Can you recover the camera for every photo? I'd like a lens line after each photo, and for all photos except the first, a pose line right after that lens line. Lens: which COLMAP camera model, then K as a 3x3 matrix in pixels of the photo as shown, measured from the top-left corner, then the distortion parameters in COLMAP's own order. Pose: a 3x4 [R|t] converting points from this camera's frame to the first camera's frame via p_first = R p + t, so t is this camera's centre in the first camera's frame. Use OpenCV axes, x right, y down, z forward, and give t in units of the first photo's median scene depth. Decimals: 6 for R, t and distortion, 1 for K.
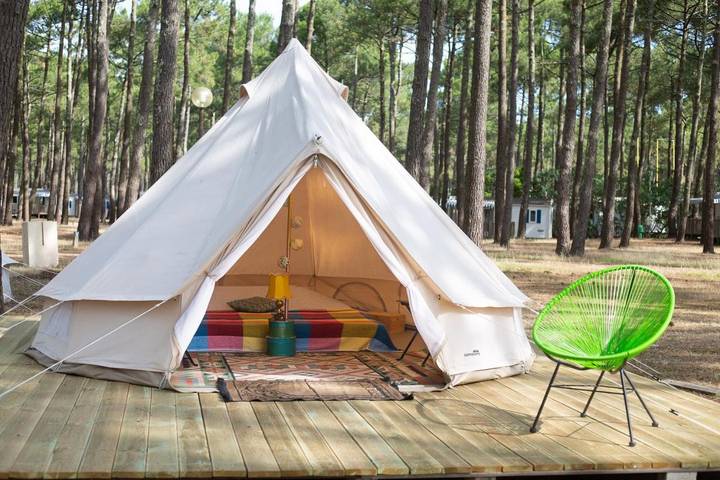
lens RADIAL K [[1029.5, 0, 360.0], [0, 1029.5, 240.0], [0, 0, 1]] dist [-0.021549, -0.467431]
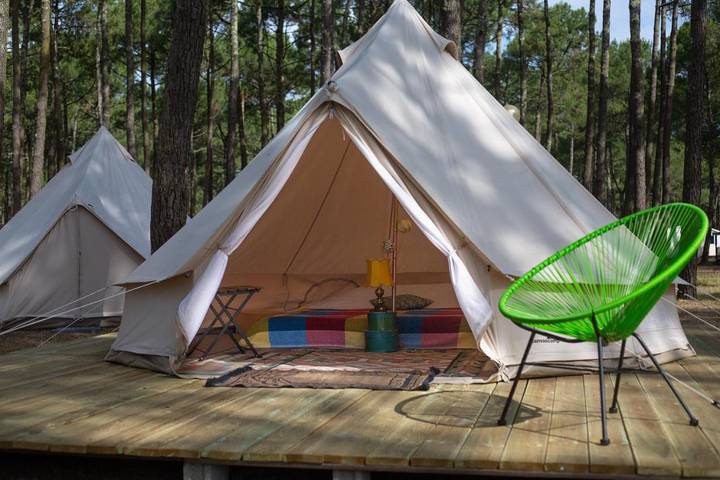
lens RADIAL K [[1029.5, 0, 360.0], [0, 1029.5, 240.0], [0, 0, 1]] dist [-0.021549, -0.467431]
pose [[0.922572, -0.039844, -0.383761, 0.302282], [0.023605, 0.998619, -0.046936, 0.070944], [0.385101, 0.034244, 0.922239, 0.222606]]
